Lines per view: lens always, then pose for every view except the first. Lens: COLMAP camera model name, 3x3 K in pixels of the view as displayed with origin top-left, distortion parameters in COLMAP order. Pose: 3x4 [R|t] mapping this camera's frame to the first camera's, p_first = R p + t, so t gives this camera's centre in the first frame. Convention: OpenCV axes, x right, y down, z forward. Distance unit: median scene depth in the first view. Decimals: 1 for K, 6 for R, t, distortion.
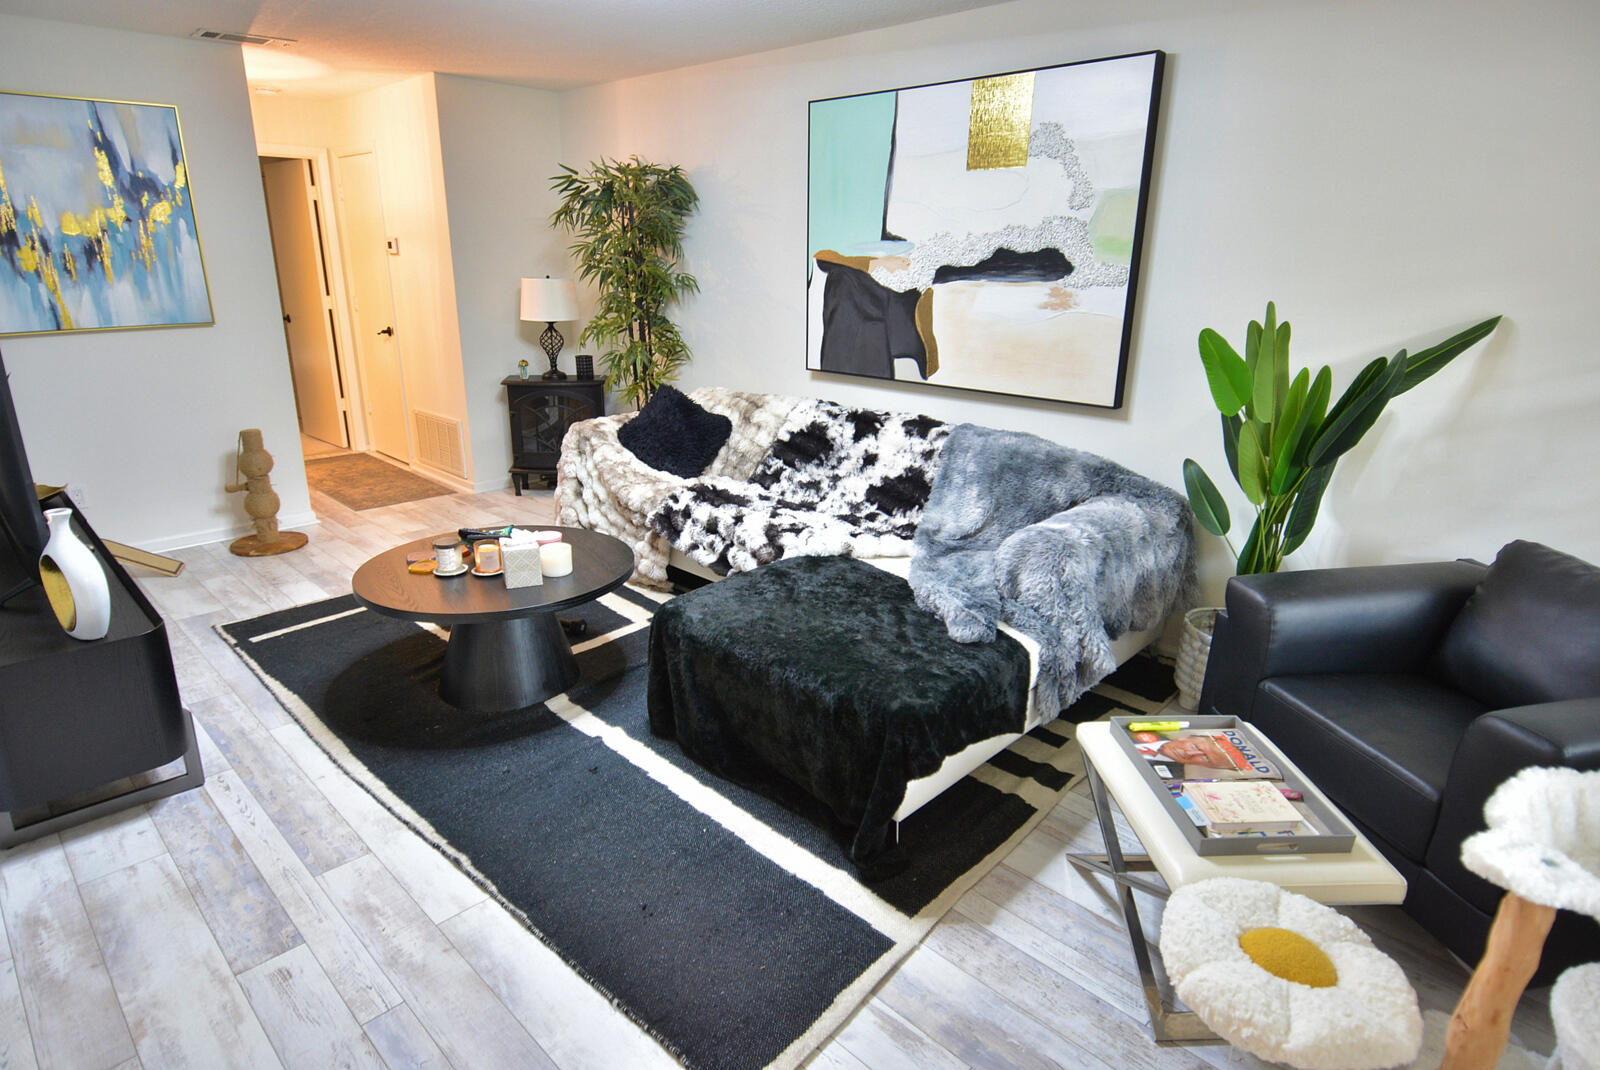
lens RADIAL K [[863.5, 0, 794.6], [0, 863.5, 536.1], [0, 0, 1]] dist [0.016956, -0.014472]
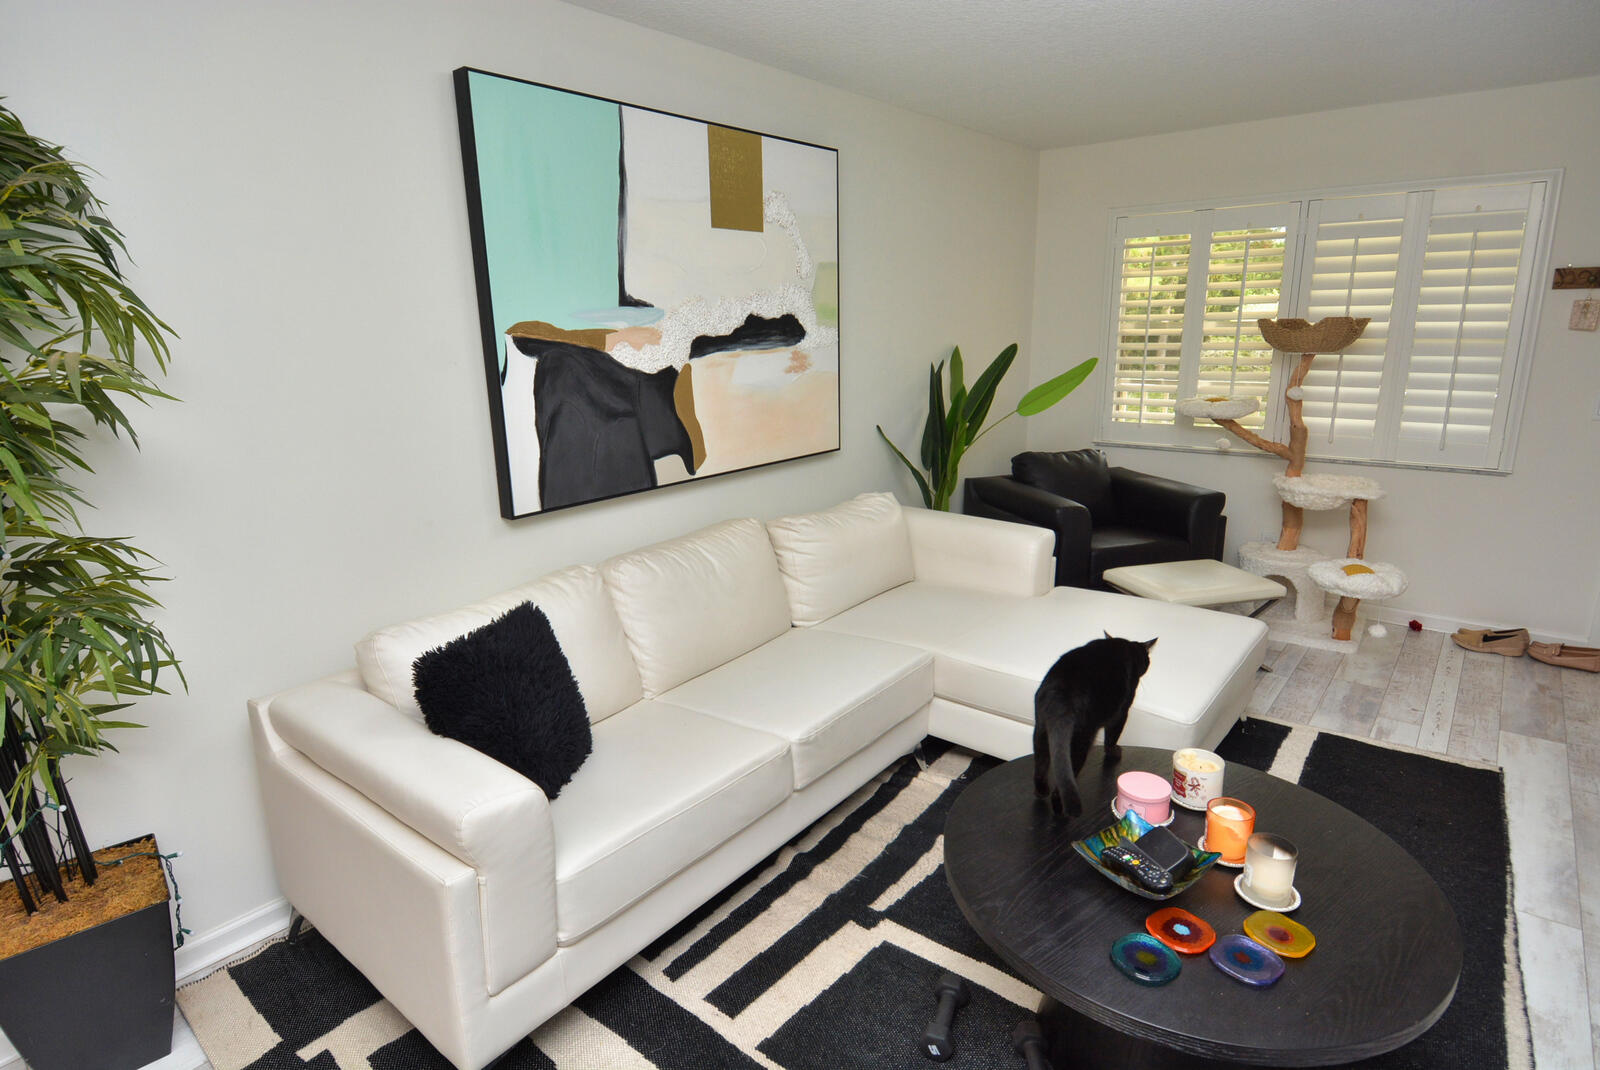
lens RADIAL K [[863.5, 0, 797.3], [0, 863.5, 532.9], [0, 0, 1]] dist [0.016956, -0.014472]
pose [[-0.089225, -0.261529, 0.961063, -0.655165], [0.310241, 0.909611, 0.276331, -0.327520], [-0.946462, 0.322816, -0.000023, 0.933282]]
